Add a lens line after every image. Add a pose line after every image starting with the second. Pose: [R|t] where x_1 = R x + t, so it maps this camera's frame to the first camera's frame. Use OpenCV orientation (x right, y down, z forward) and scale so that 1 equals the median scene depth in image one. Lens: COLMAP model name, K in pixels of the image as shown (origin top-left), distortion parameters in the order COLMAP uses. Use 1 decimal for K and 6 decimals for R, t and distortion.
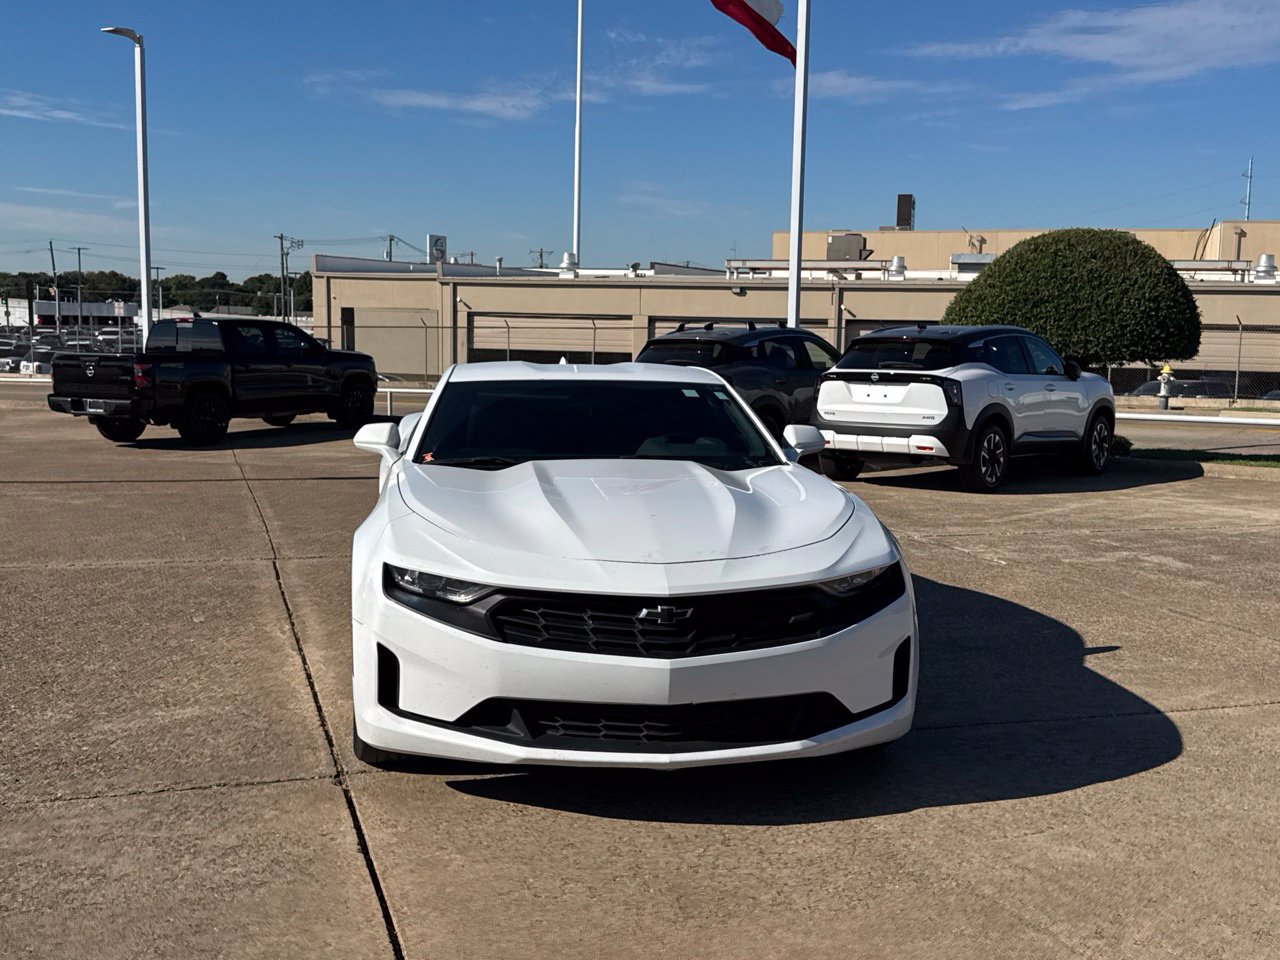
lens RADIAL K [[1393.2, 0, 631.1], [0, 1393.2, 470.1], [0, 0, 1]] dist [0.071259, 0.000000]
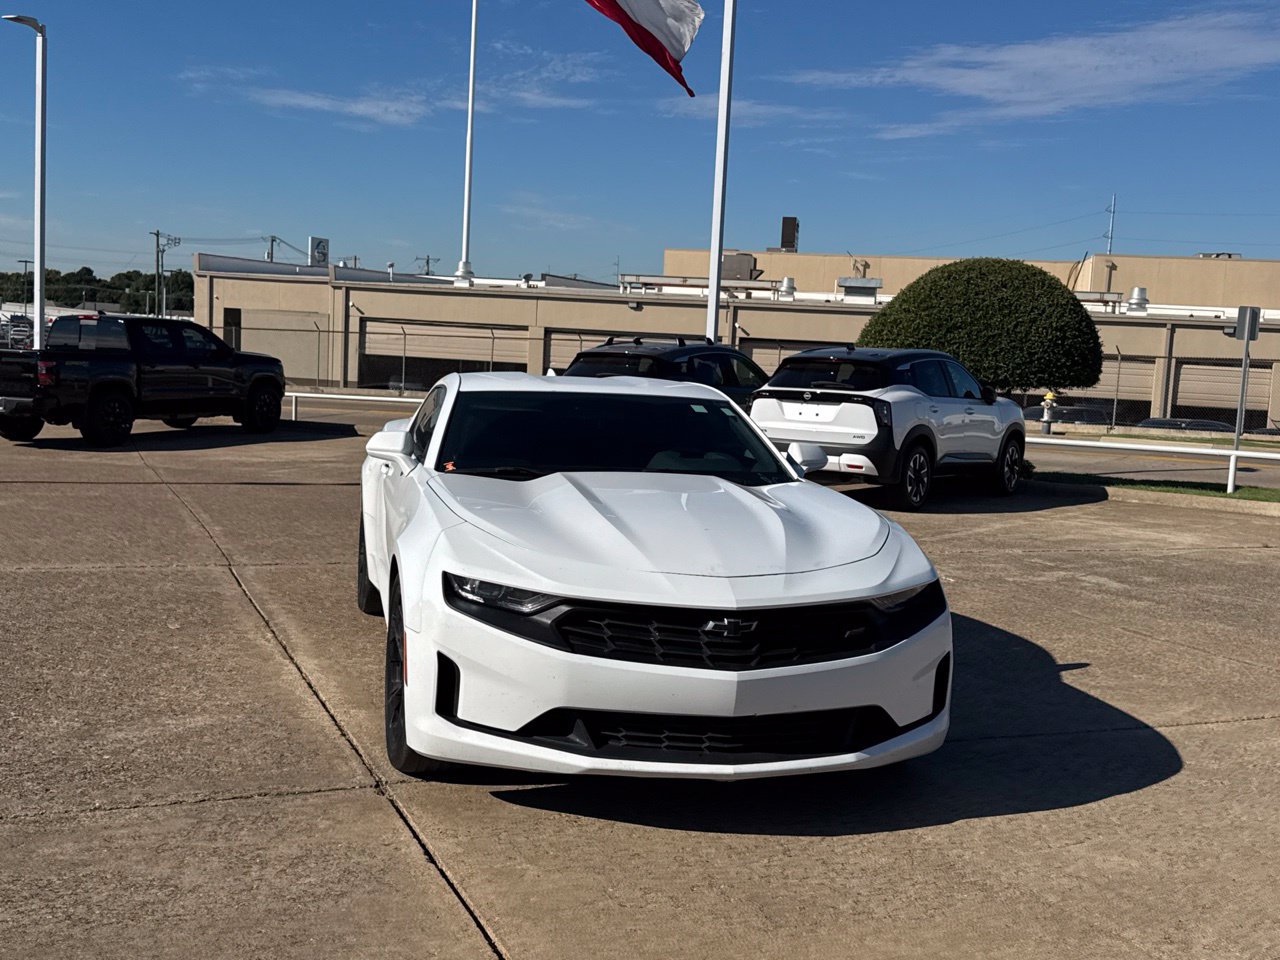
lens RADIAL K [[1393.2, 0, 634.7], [0, 1393.2, 460.7], [0, 0, 1]] dist [0.071259, 0.000000]
pose [[0.995577, 0.023579, 0.090938, -0.095004], [-0.022171, 0.999619, -0.016465, 0.000353], [-0.091291, 0.014376, 0.995720, -0.005273]]
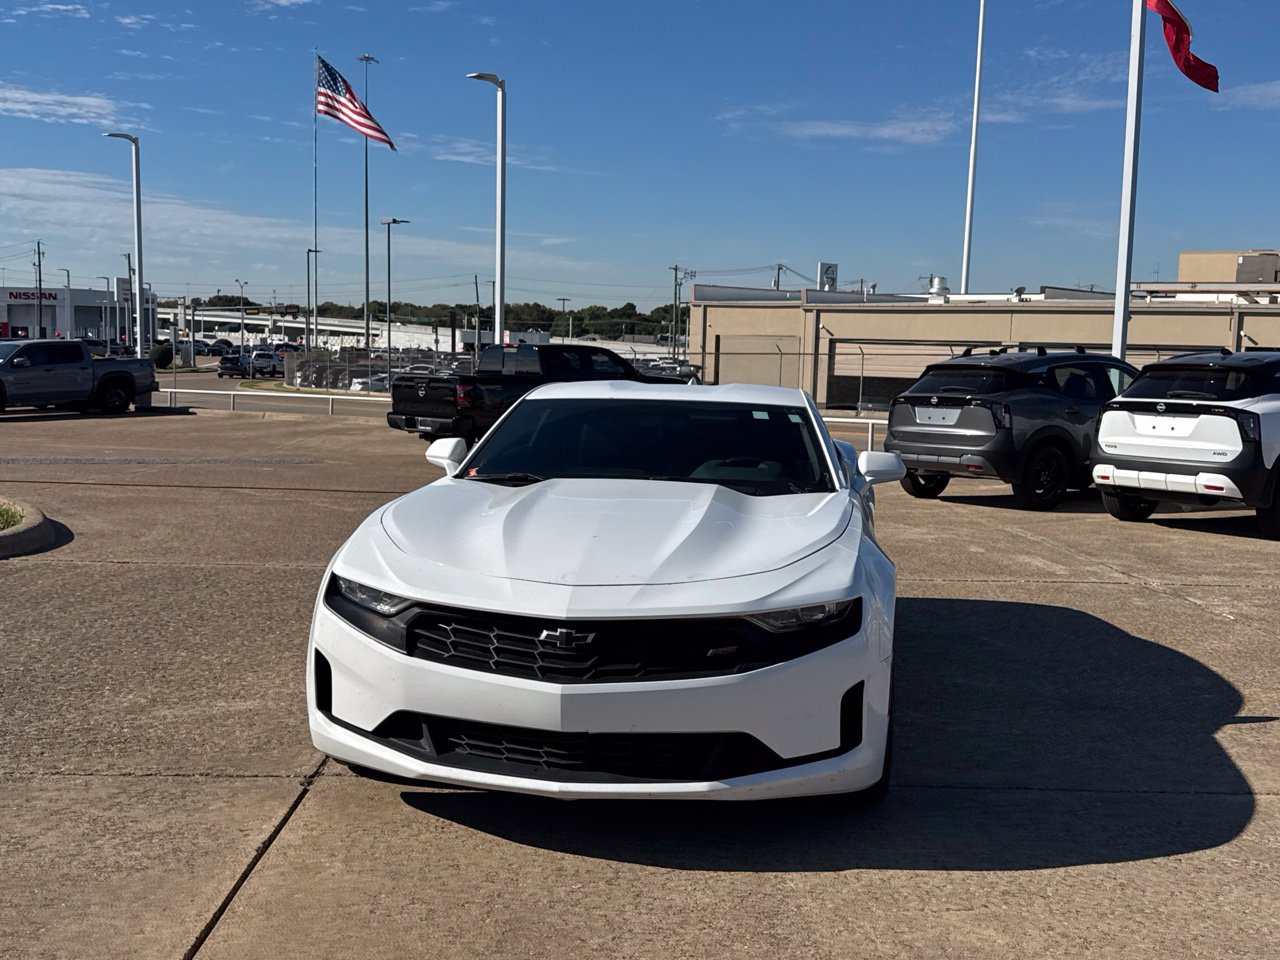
lens RADIAL K [[1393.2, 0, 630.9], [0, 1393.2, 482.3], [0, 0, 1]] dist [0.071259, 0.000000]
pose [[0.959771, 0.032760, -0.278866, 0.226047], [-0.035894, 0.999337, -0.006141, 0.000015], [0.278480, 0.015904, 0.960310, 0.055617]]
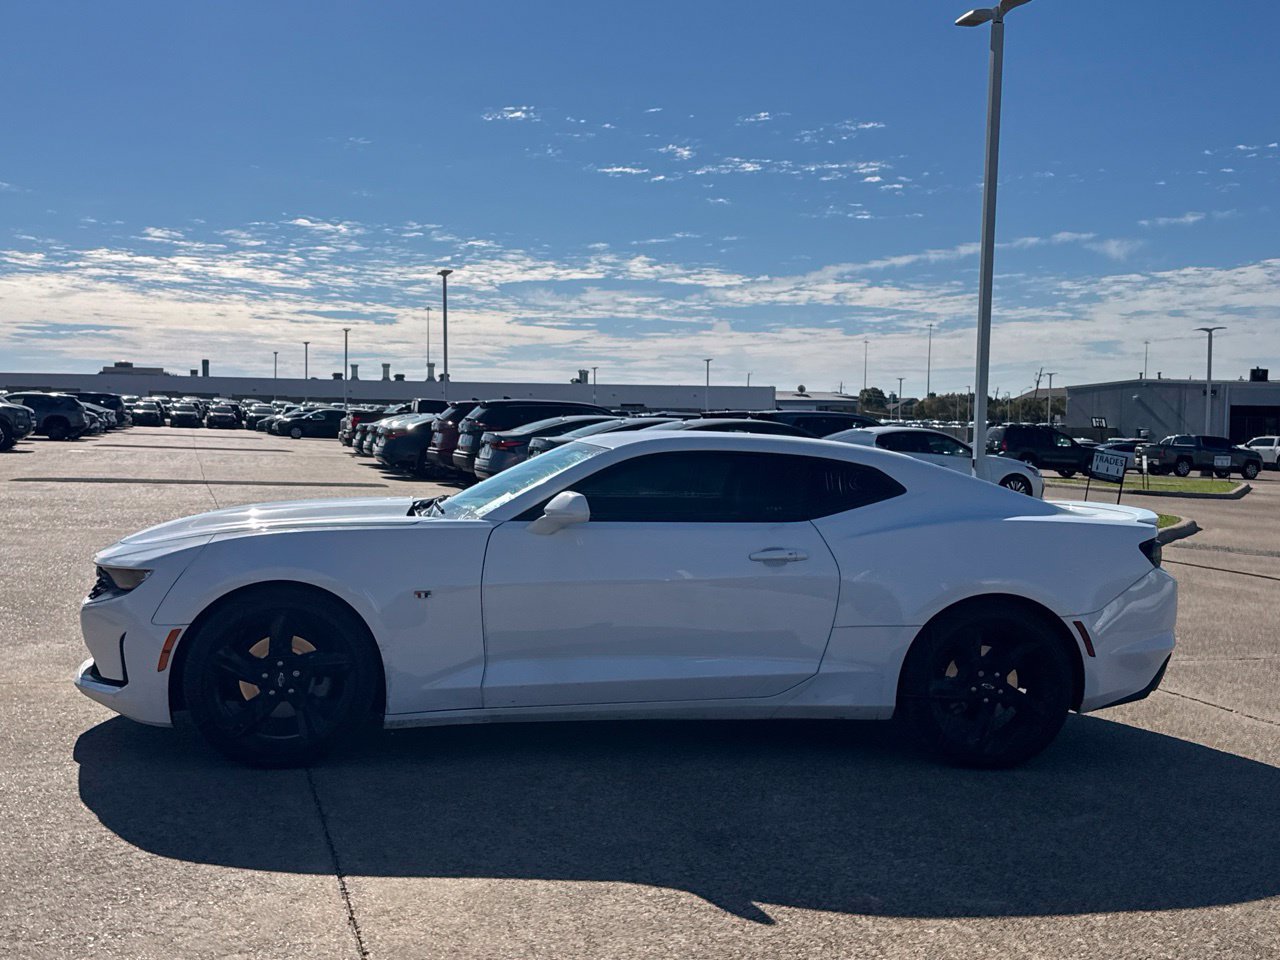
lens RADIAL K [[1393.2, 0, 646.4], [0, 1393.2, 500.4], [0, 0, 1]] dist [0.071259, 0.000000]
pose [[0.005794, 0.040085, -0.999179, 1.030131], [-0.124503, 0.991450, 0.039052, -0.068838], [0.992202, 0.124175, 0.010735, 1.047713]]
